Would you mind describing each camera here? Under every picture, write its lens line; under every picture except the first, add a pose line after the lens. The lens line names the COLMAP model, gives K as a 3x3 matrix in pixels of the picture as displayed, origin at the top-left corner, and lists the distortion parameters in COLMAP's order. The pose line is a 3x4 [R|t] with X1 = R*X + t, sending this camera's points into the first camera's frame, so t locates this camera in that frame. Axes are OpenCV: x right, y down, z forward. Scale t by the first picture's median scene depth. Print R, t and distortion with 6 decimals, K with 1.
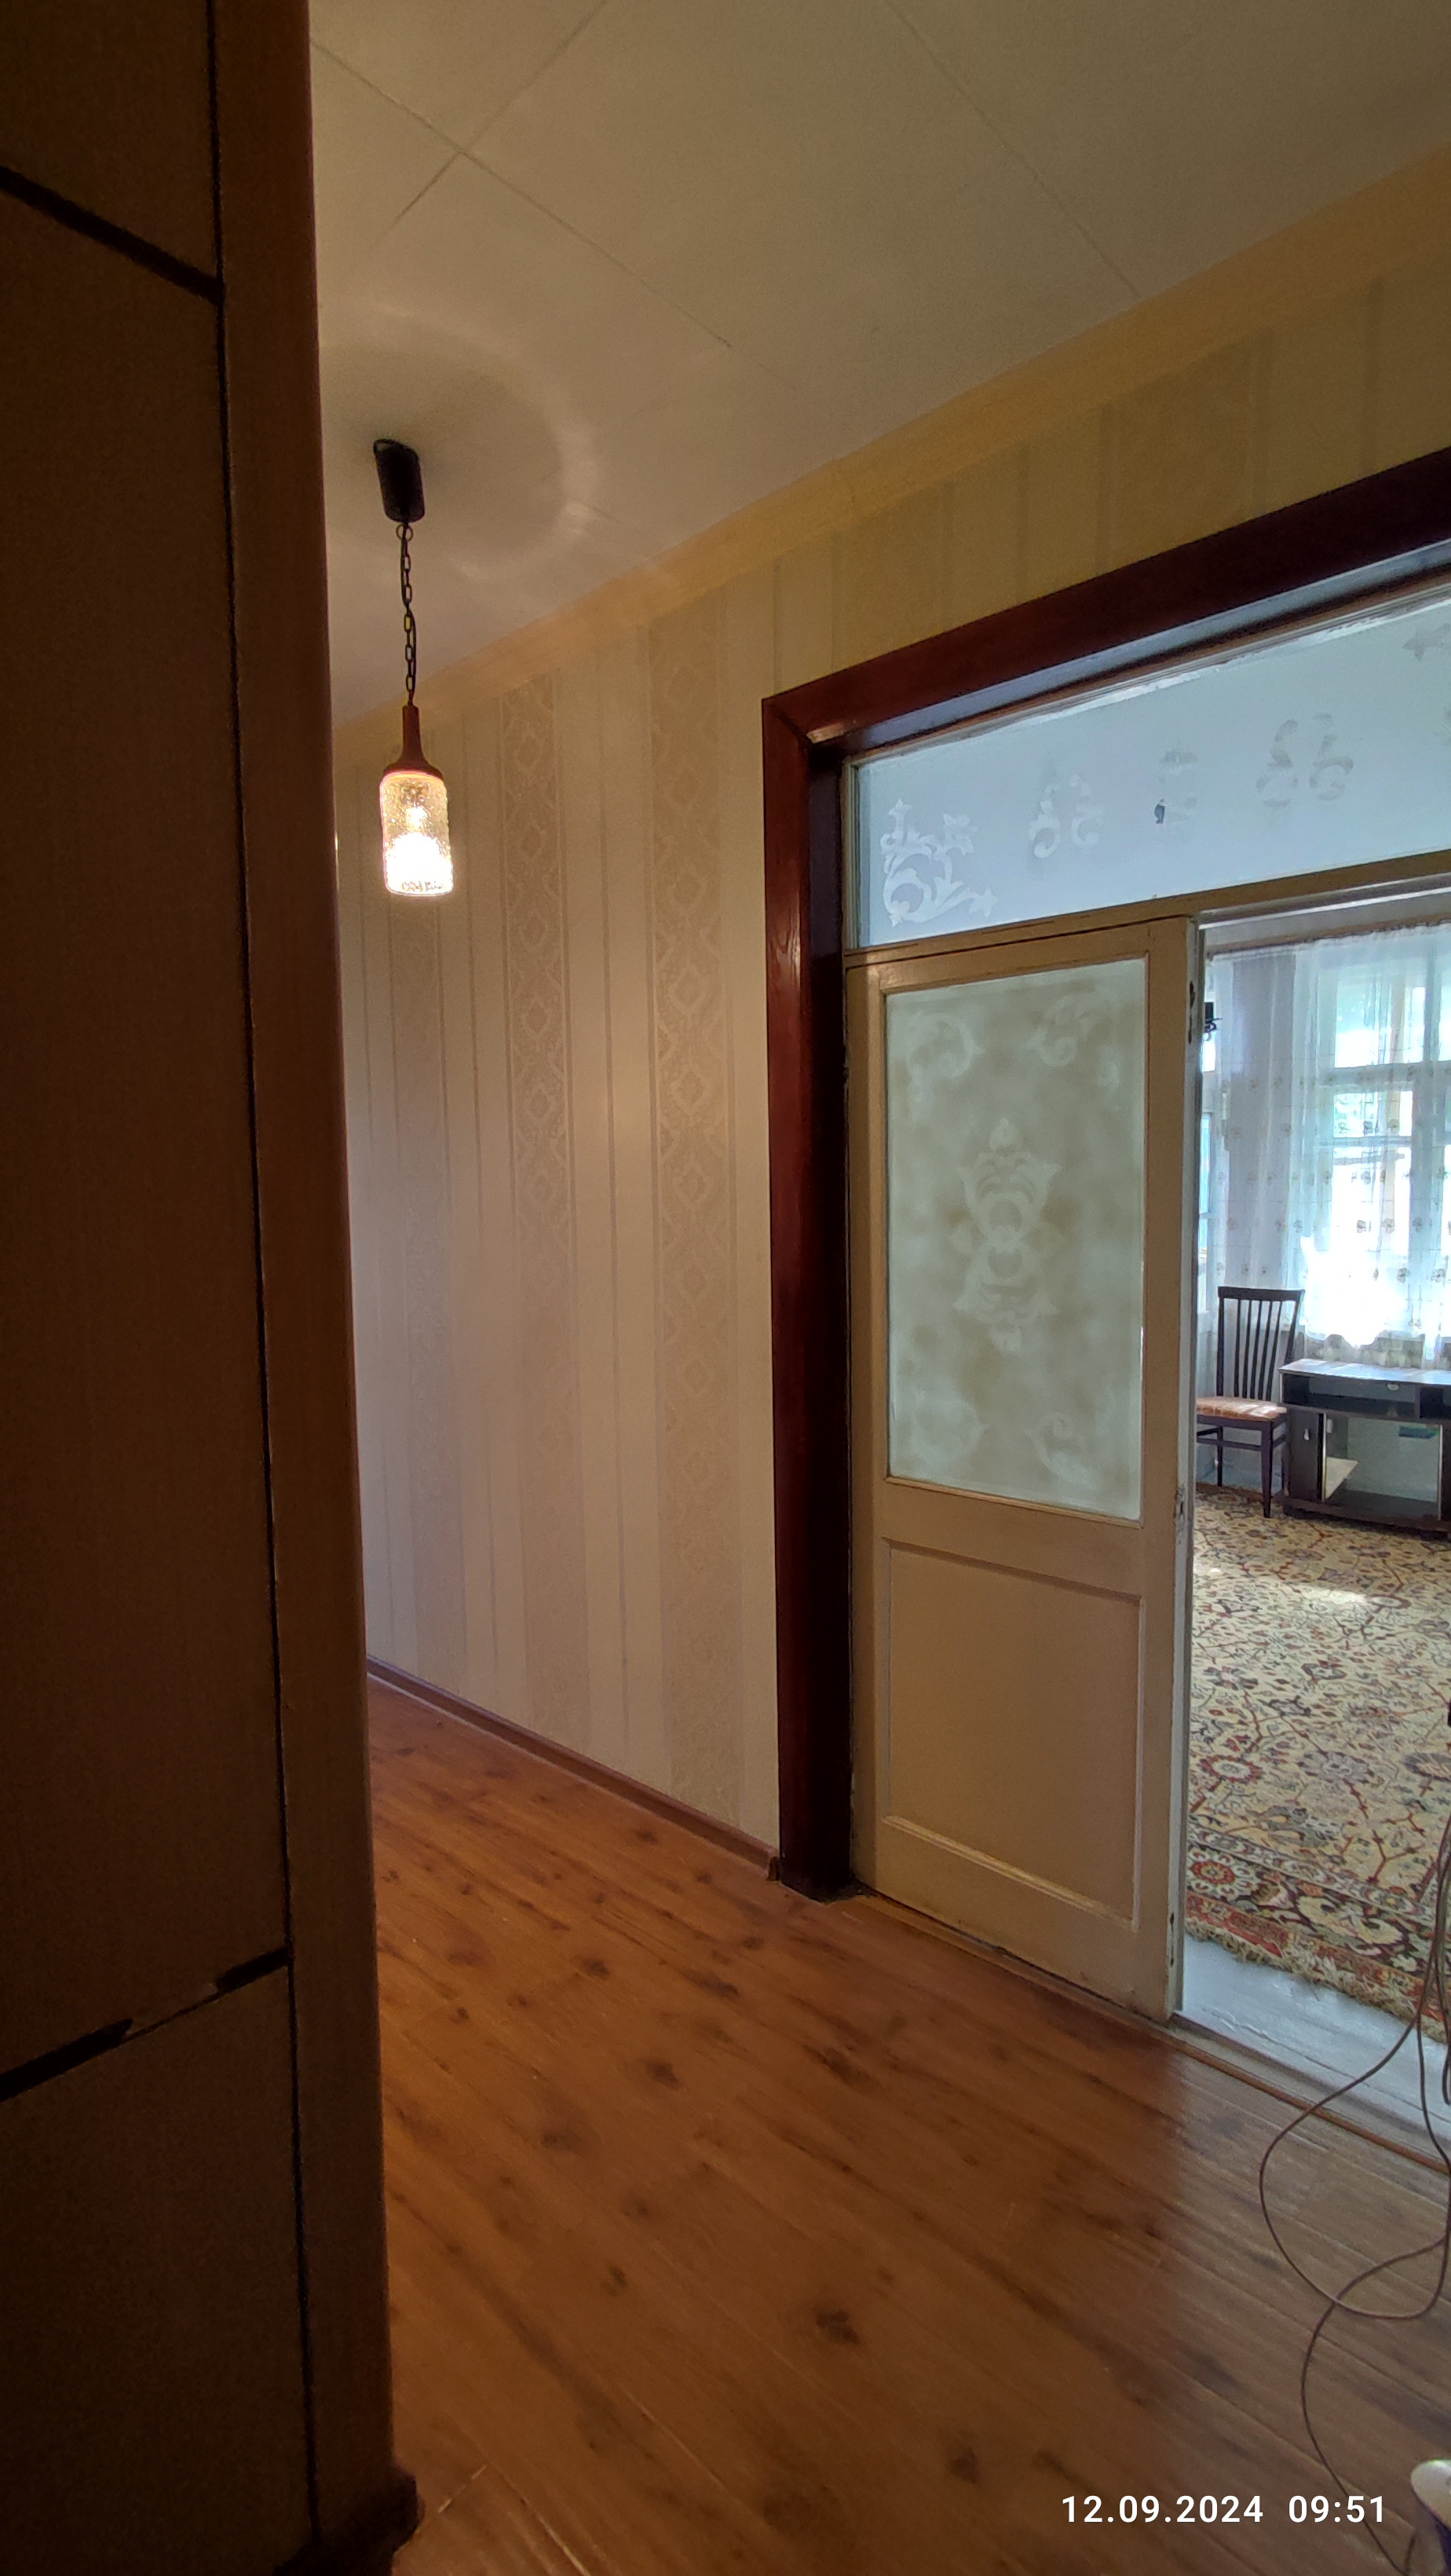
lens RADIAL K [[1189.4, 0, 725.5], [0, 1189.4, 1288.0], [0, 0, 1]] dist [-0.023793, 0.024840]
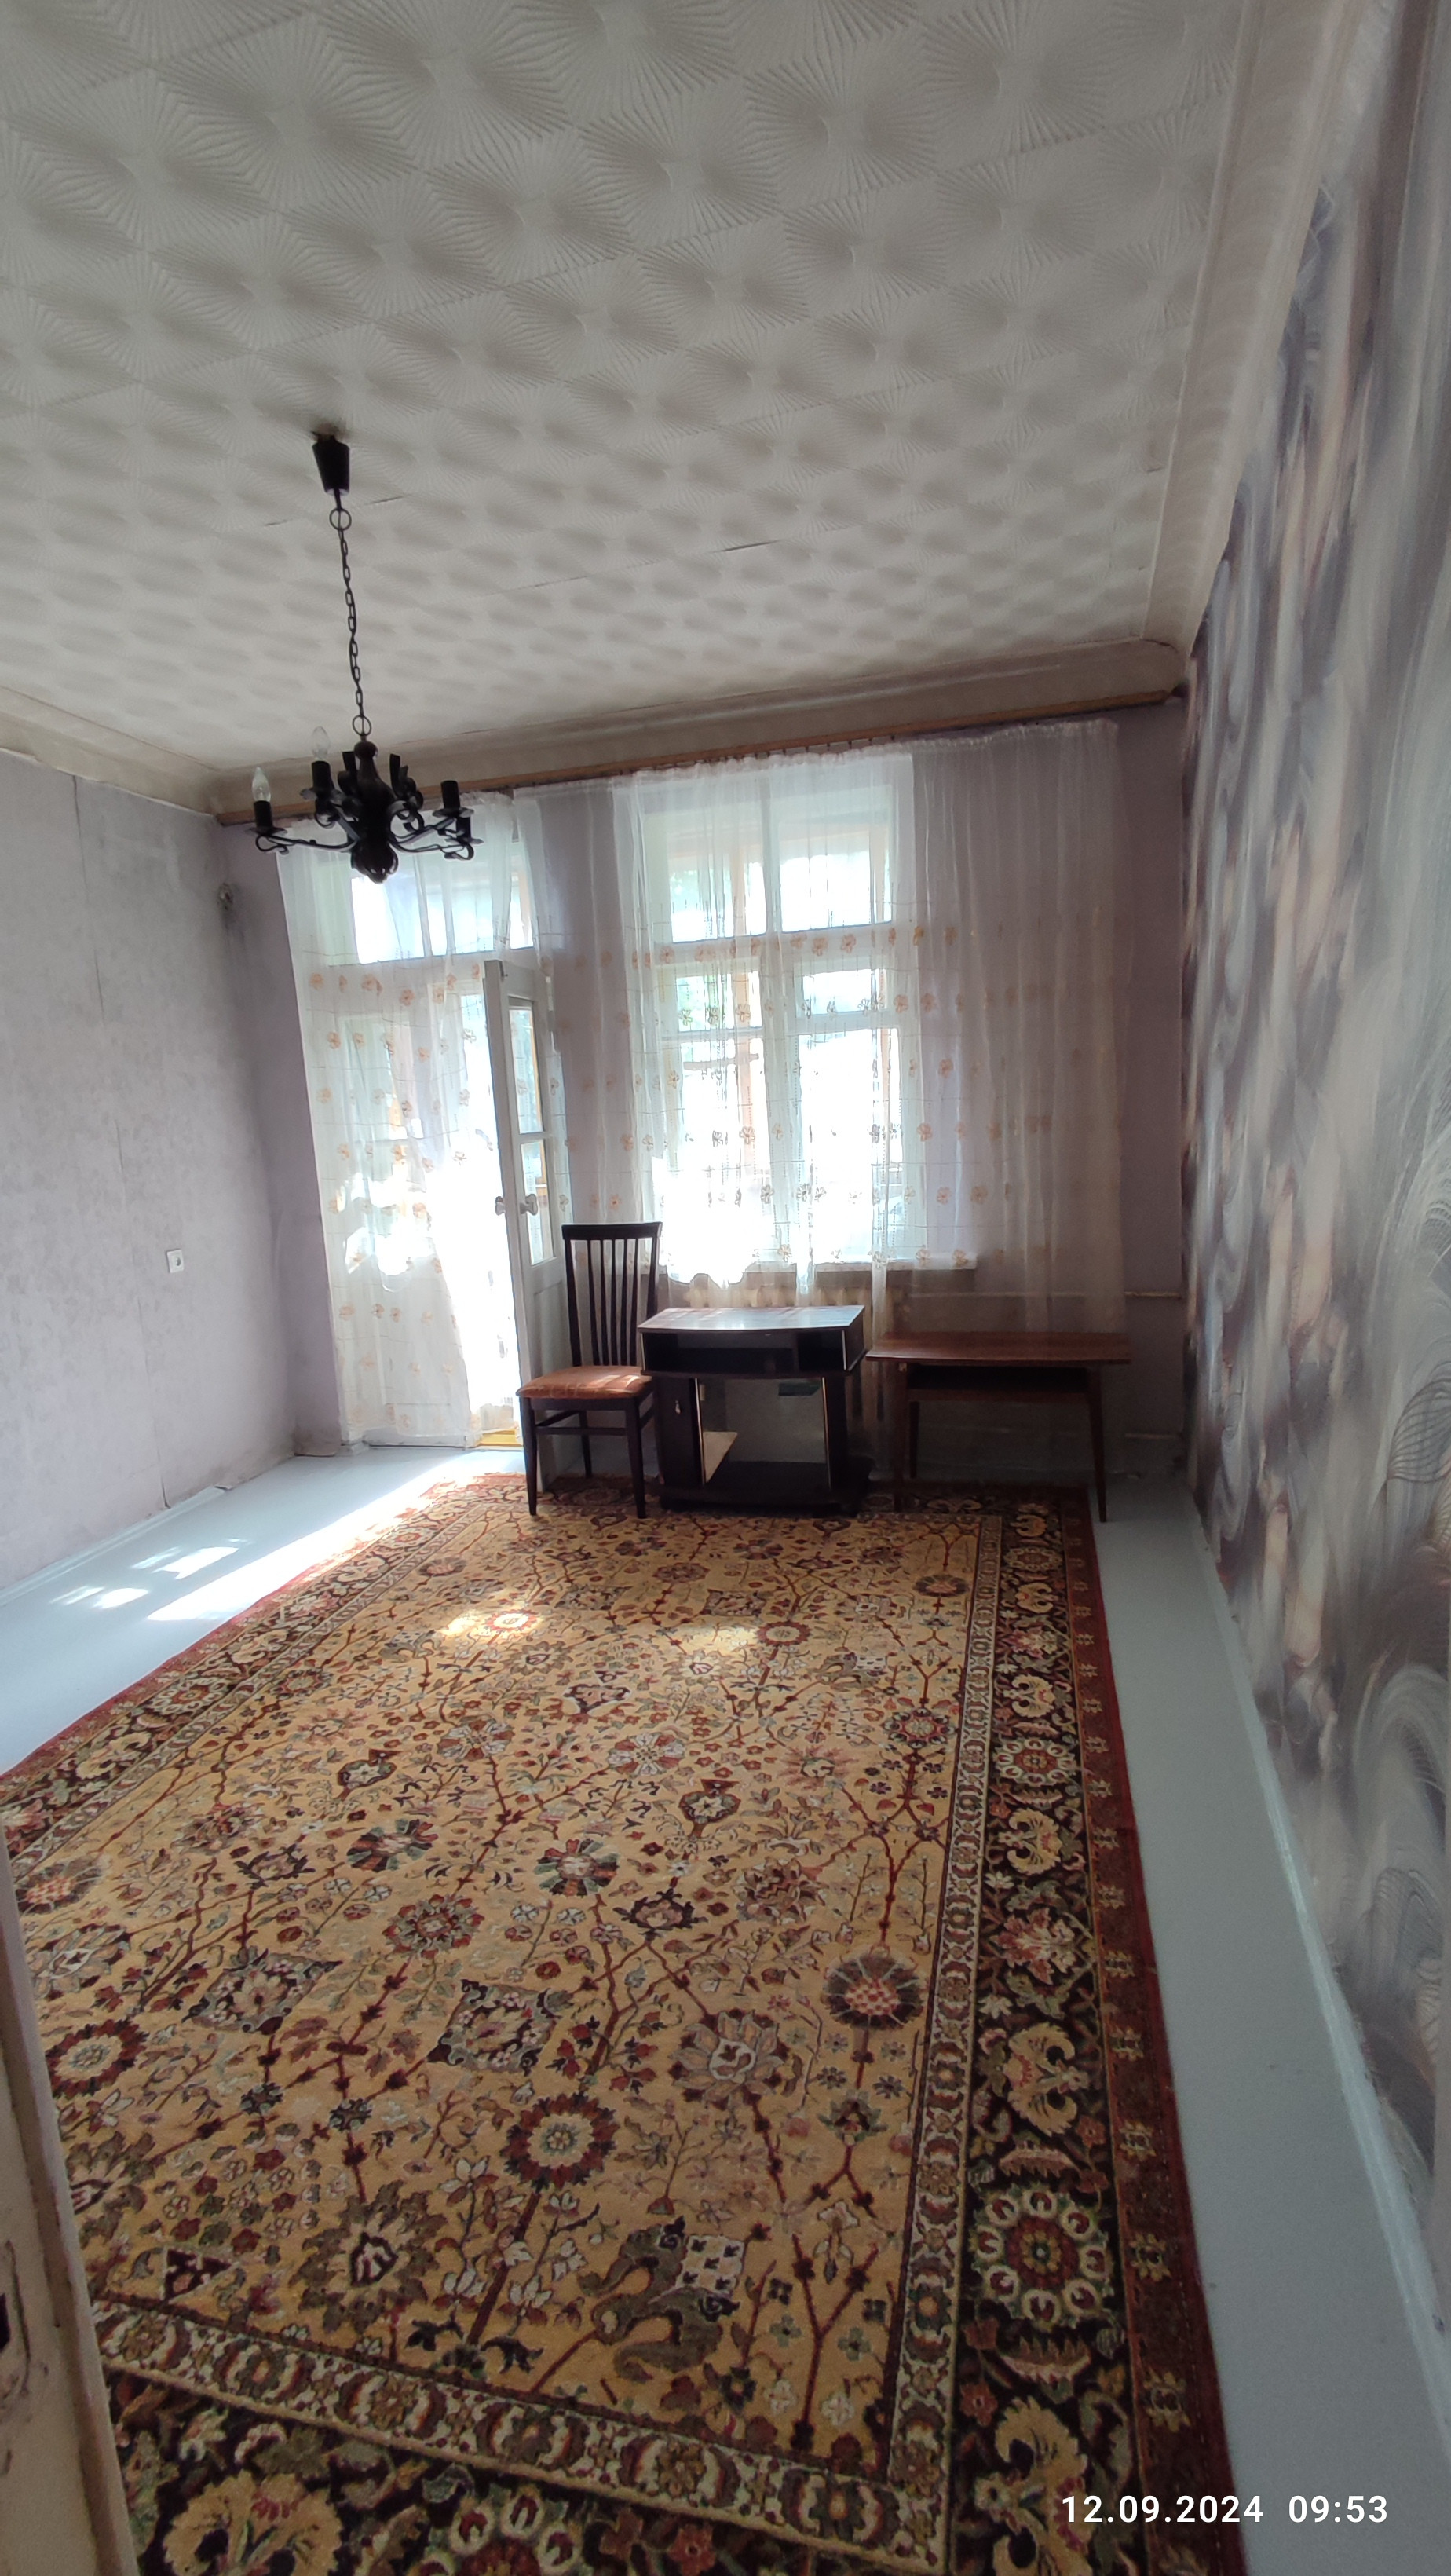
lens RADIAL K [[1189.4, 0, 725.5], [0, 1189.4, 1288.0], [0, 0, 1]] dist [-0.023793, 0.024840]
pose [[0.884110, -0.111905, 0.453682, 0.202771], [0.087603, 0.993380, 0.074310, -0.012595], [-0.458994, -0.025955, 0.888060, 0.341719]]
